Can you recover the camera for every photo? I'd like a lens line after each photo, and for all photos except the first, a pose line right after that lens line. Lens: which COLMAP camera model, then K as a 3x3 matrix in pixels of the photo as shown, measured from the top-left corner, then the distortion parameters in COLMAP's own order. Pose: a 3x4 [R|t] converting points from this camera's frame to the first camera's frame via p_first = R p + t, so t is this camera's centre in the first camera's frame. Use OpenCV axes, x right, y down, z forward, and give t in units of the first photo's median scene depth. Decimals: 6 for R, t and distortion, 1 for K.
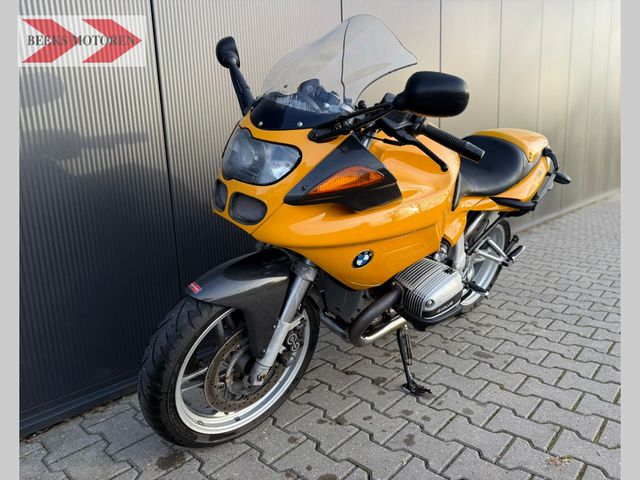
lens RADIAL K [[451.0, 0, 324.7], [0, 451.0, 238.3], [0, 0, 1]] dist [0.000551, -0.010368]
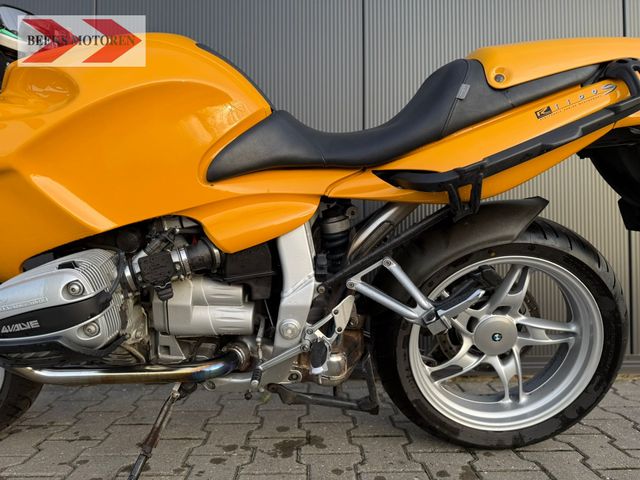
lens RADIAL K [[451.0, 0, 321.1], [0, 451.0, 240.2], [0, 0, 1]] dist [0.000551, -0.010368]
pose [[0.690886, 0.015370, -0.722801, 0.797755], [-0.151142, 0.980753, -0.123613, 0.056334], [0.706989, 0.194648, 0.679911, 0.776903]]
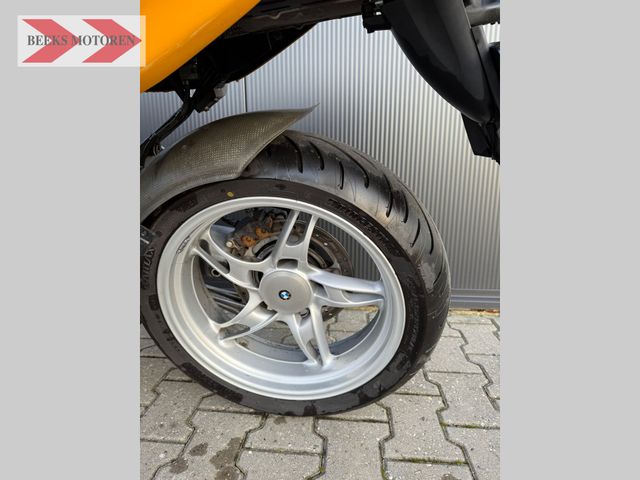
lens RADIAL K [[346.9, 0, 319.2], [0, 346.9, 239.6], [0, 0, 1]] dist [-0.006125, -0.001461]
pose [[0.600941, 0.199036, -0.774116, 0.822730], [-0.158837, 0.978921, 0.128391, -0.052358], [0.783352, 0.045803, 0.619888, 1.244855]]
